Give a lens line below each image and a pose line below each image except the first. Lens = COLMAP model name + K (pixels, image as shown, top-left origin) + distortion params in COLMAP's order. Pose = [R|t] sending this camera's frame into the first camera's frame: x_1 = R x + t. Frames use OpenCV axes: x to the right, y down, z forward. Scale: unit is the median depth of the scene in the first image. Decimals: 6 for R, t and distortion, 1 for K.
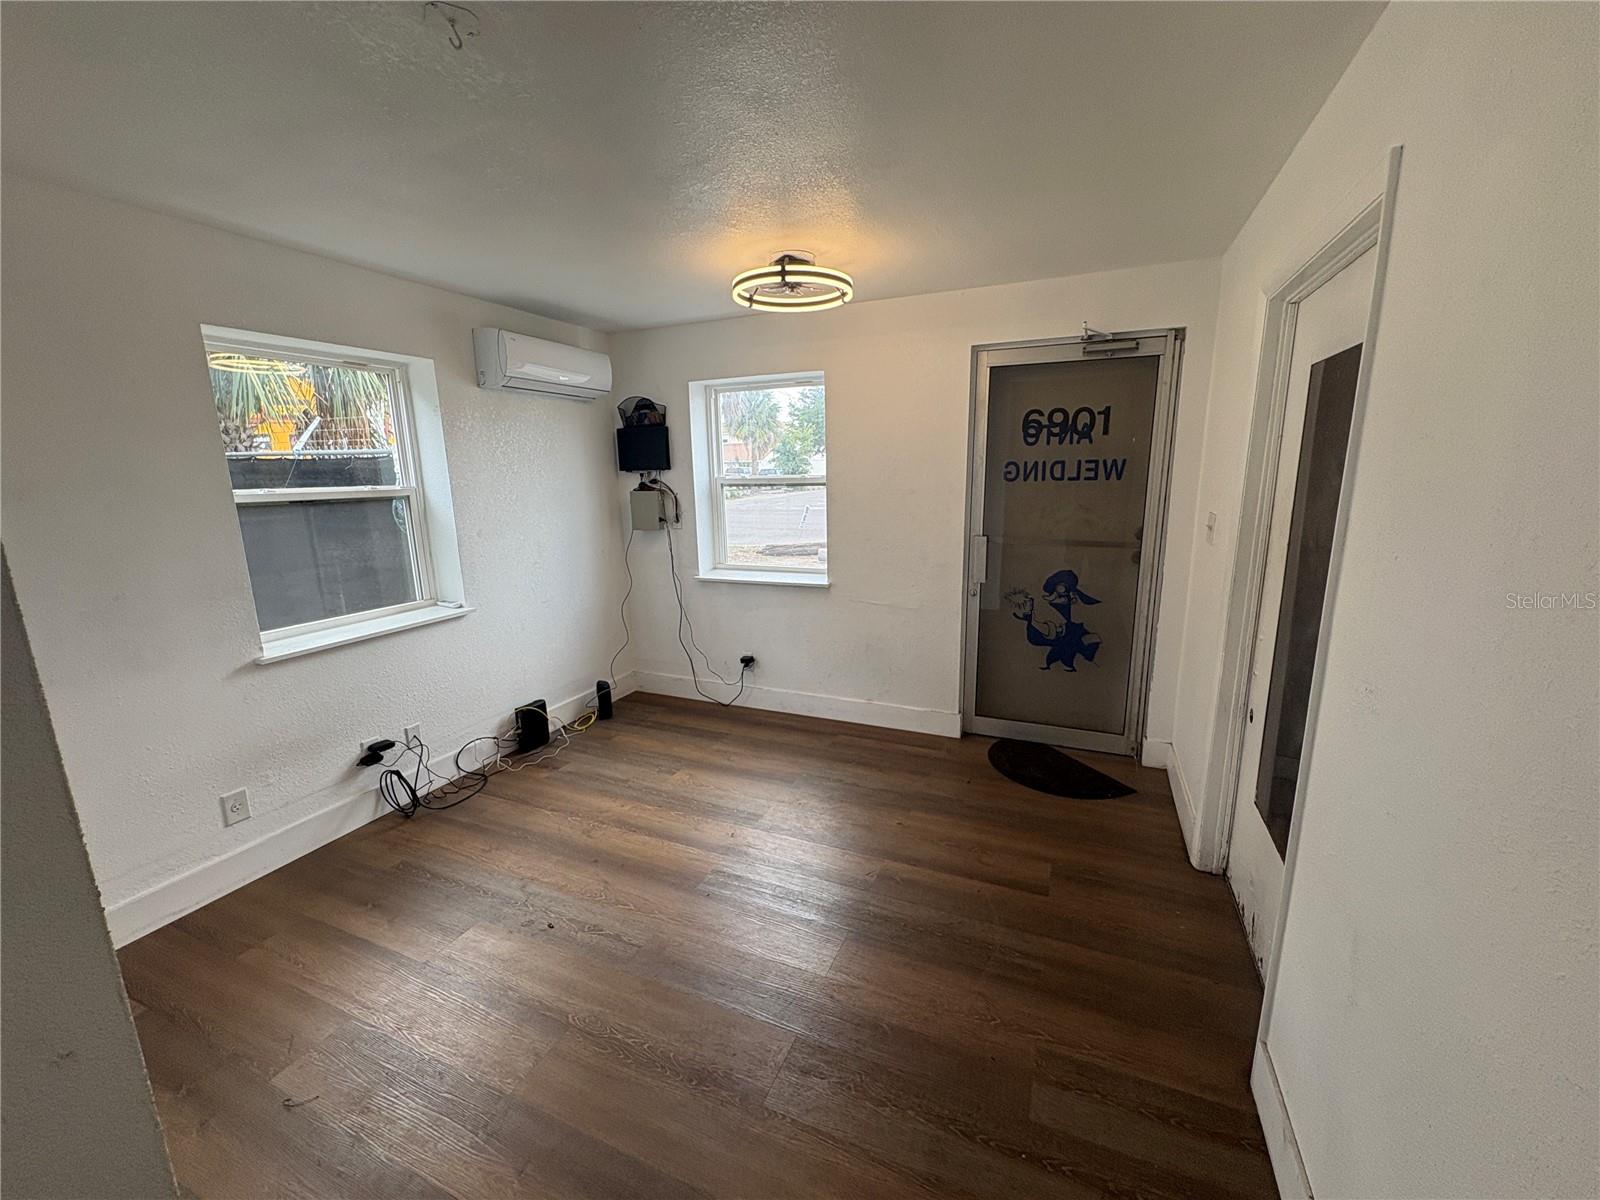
lens RADIAL K [[638.9, 0, 805.5], [0, 638.9, 597.1], [0, 0, 1]] dist [-0.001800, -0.000203]
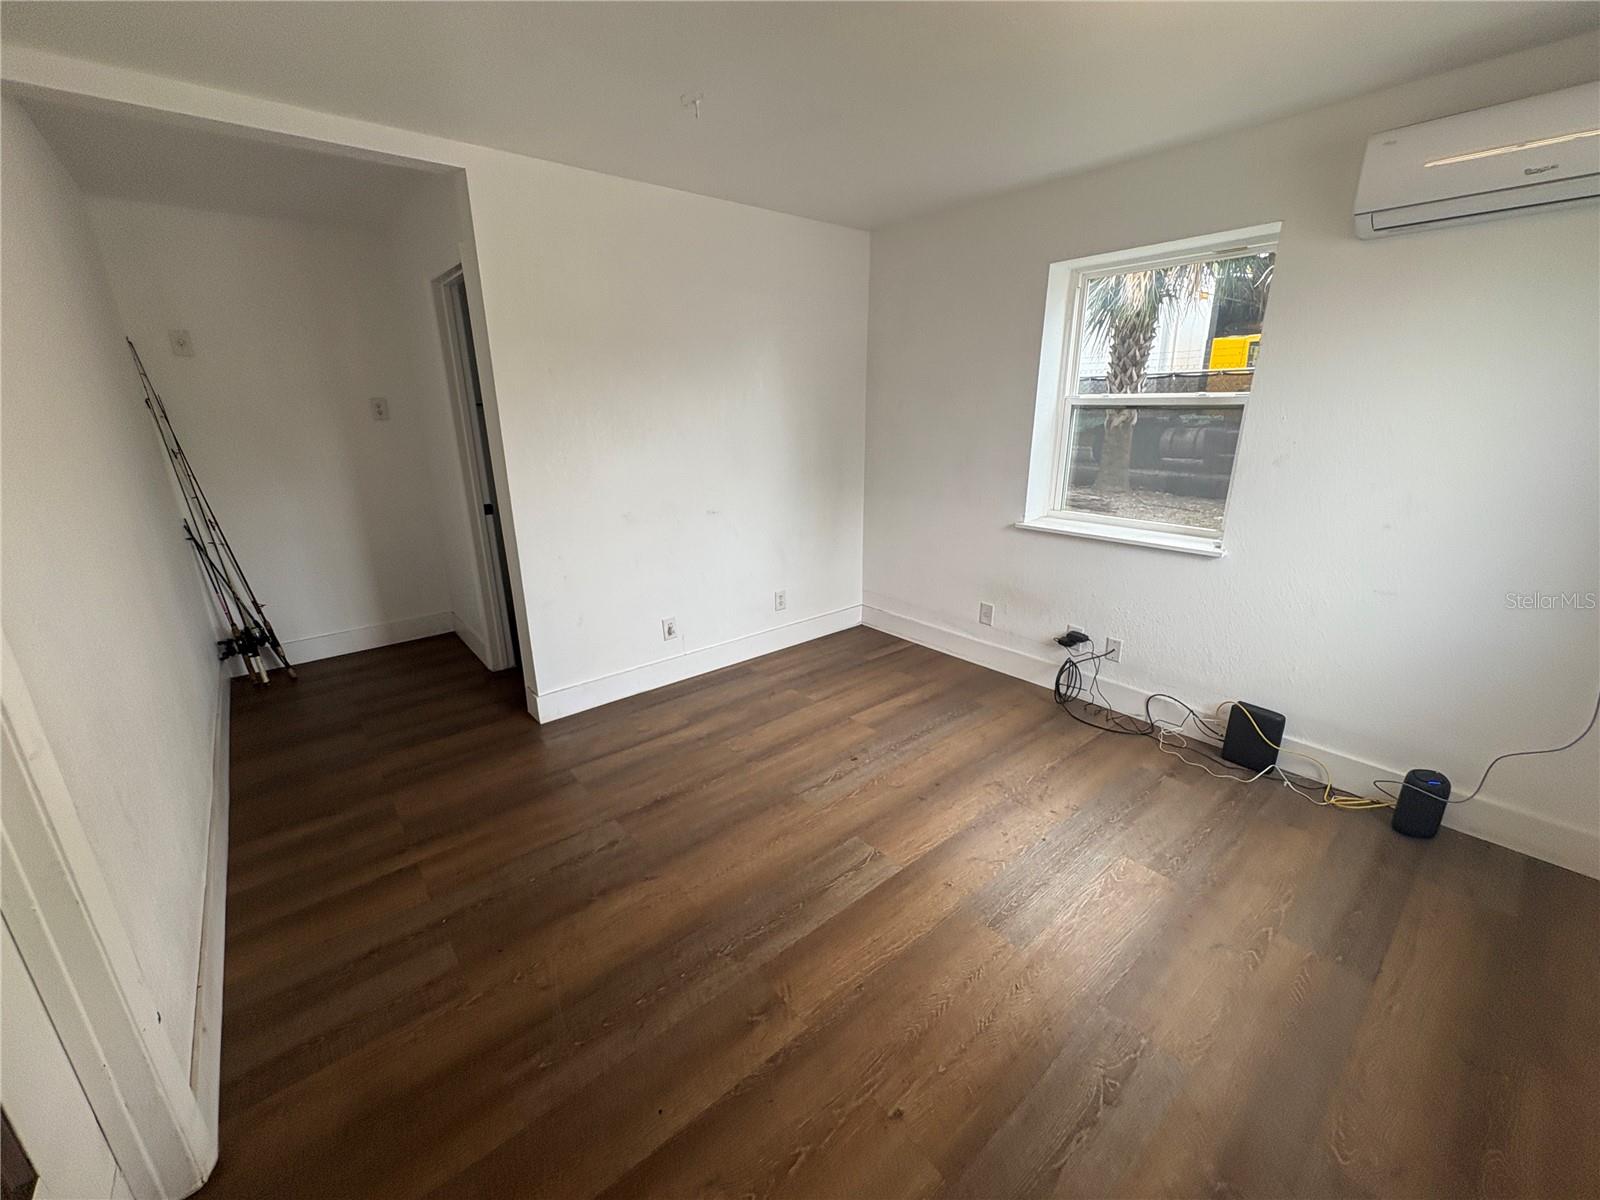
lens RADIAL K [[638.9, 0, 797.8], [0, 638.9, 602.0], [0, 0, 1]] dist [-0.001800, -0.000203]
pose [[-0.444278, 0.290221, -0.847578, 0.476105], [-0.158156, 0.905809, 0.393061, -0.181274], [0.881818, 0.308678, -0.356531, 0.964144]]
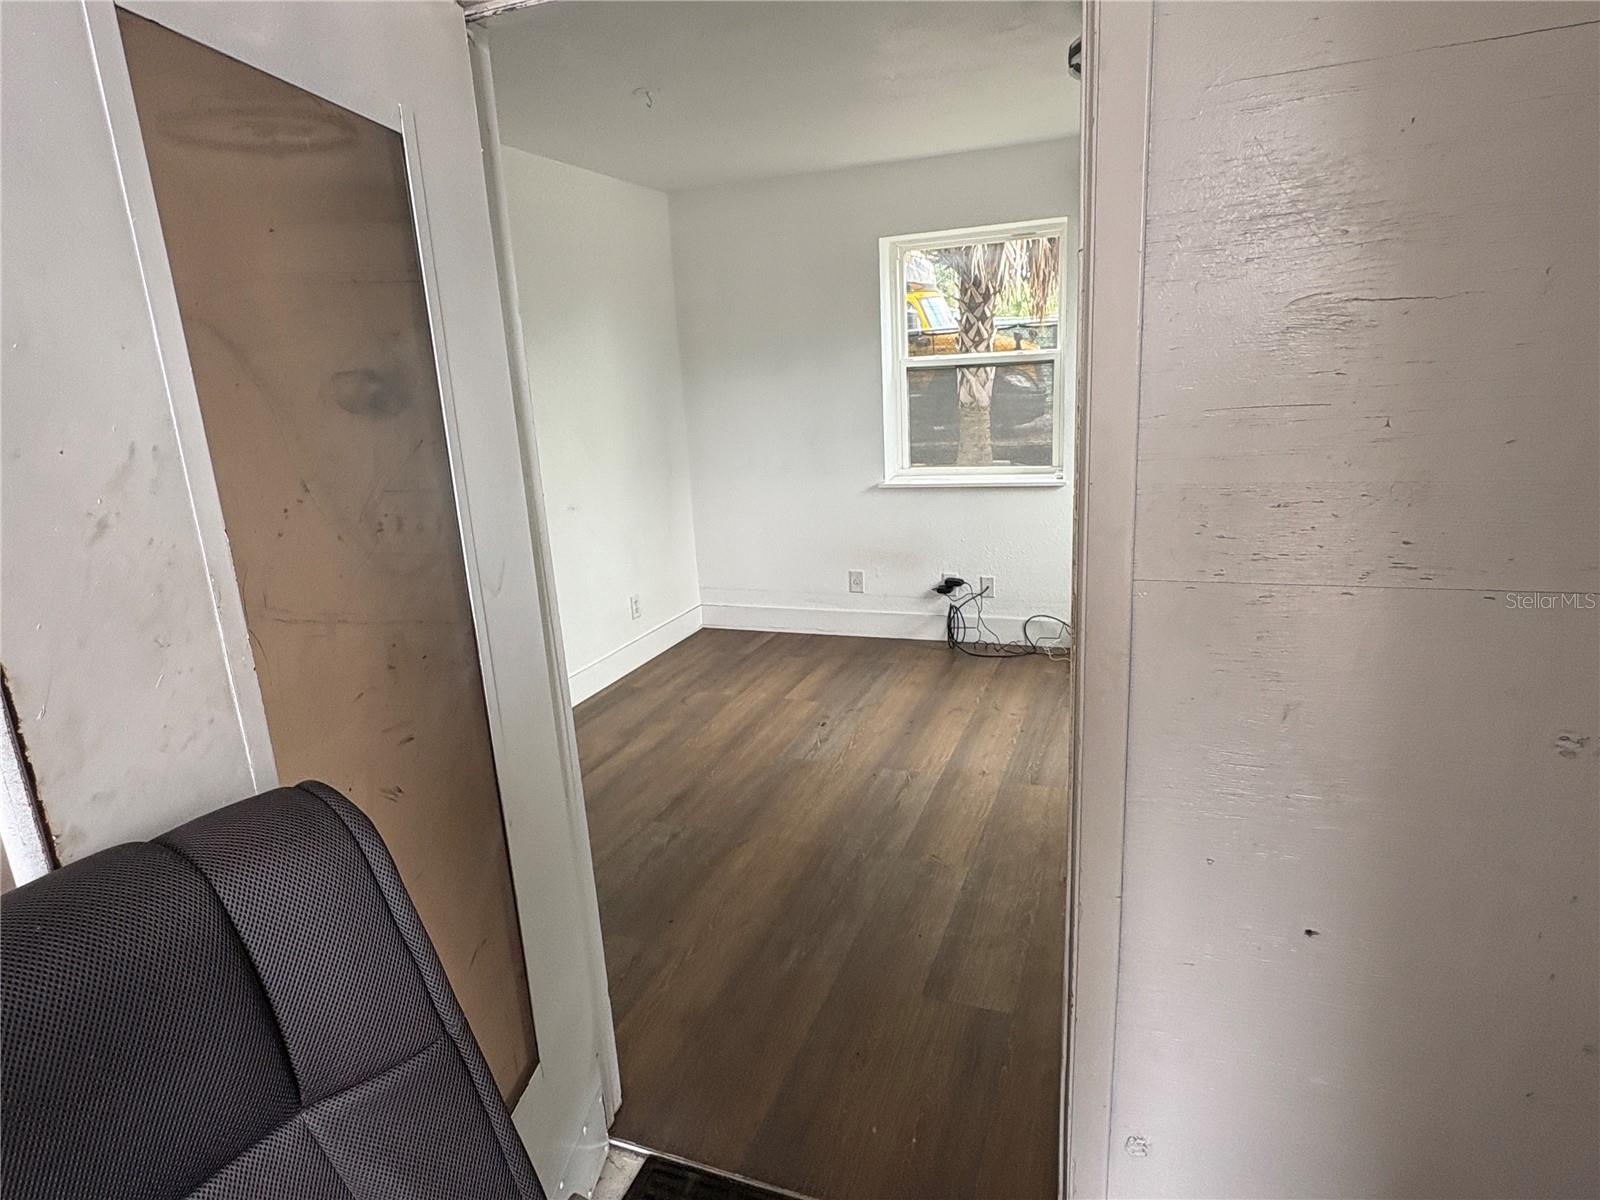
lens RADIAL K [[923.1, 0, 789.7], [0, 923.1, 600.0], [0, 0, 1]] dist [0.002091, 0.001576]
pose [[0.037312, 0.262725, -0.964149, 0.963044], [-0.142767, 0.956325, 0.255068, -0.122310], [0.989053, 0.128132, 0.073191, 0.596081]]
